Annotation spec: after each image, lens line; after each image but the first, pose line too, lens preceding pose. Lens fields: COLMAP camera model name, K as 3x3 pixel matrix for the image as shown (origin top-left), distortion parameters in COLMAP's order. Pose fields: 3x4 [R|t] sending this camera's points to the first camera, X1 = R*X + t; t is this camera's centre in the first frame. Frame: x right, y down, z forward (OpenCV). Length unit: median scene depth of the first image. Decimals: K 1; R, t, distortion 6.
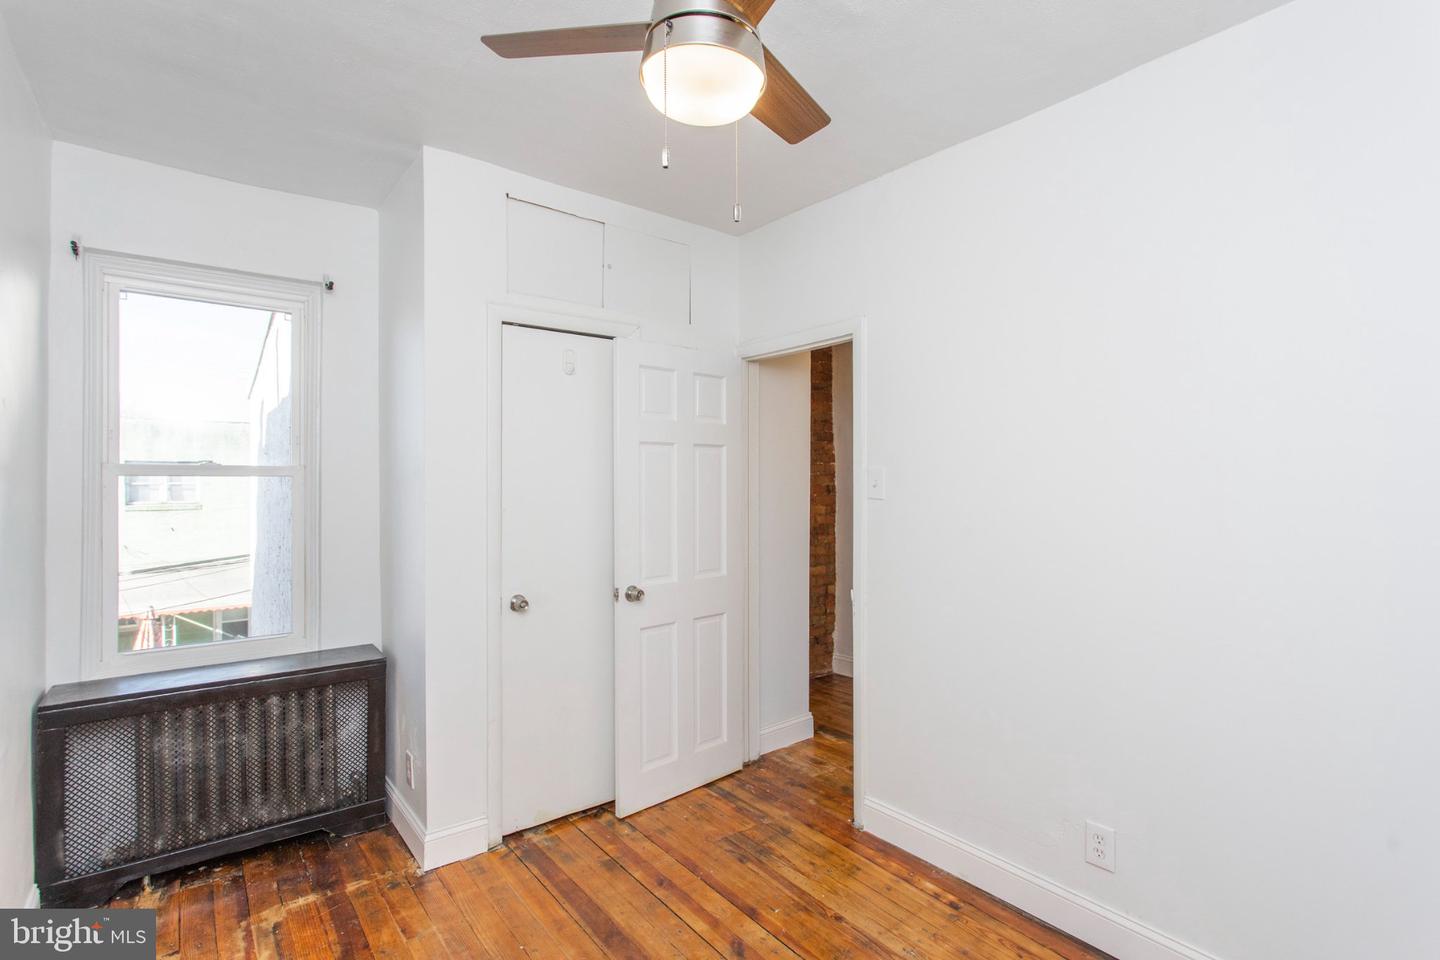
lens RADIAL K [[688.7, 0, 715.5], [0, 688.7, 482.8], [0, 0, 1]] dist [0.000097, -0.000652]
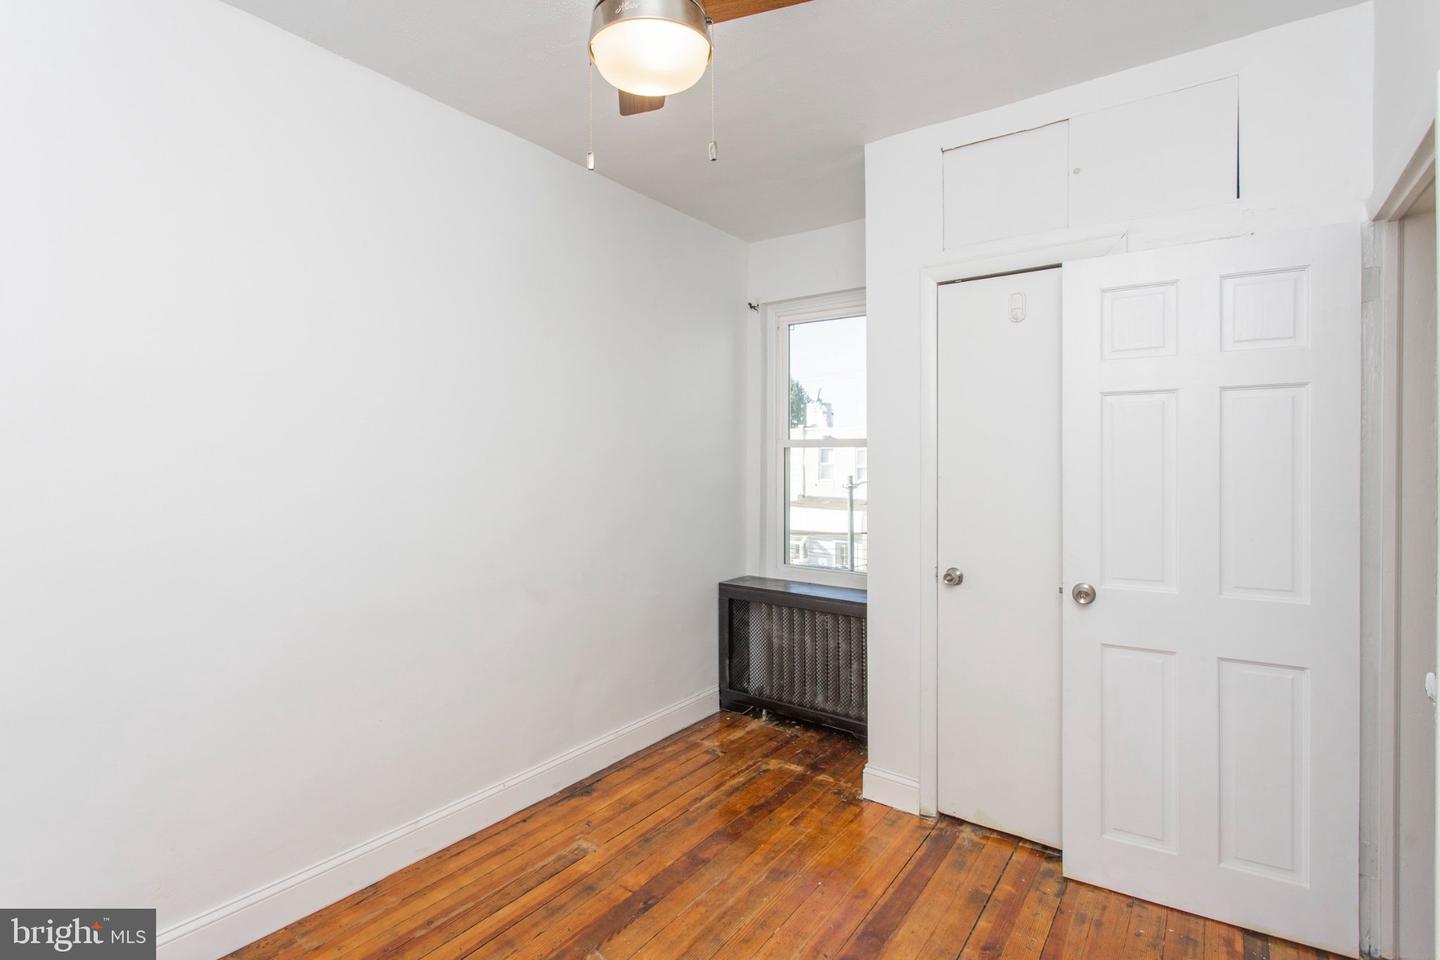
lens RADIAL K [[688.7, 0, 713.7], [0, 688.7, 467.9], [0, 0, 1]] dist [0.000097, -0.000652]
pose [[0.258924, 0.014769, -0.965785, 0.585870], [0.001184, 0.999877, 0.015607, 0.011073], [0.965897, -0.005184, 0.258875, 0.476709]]
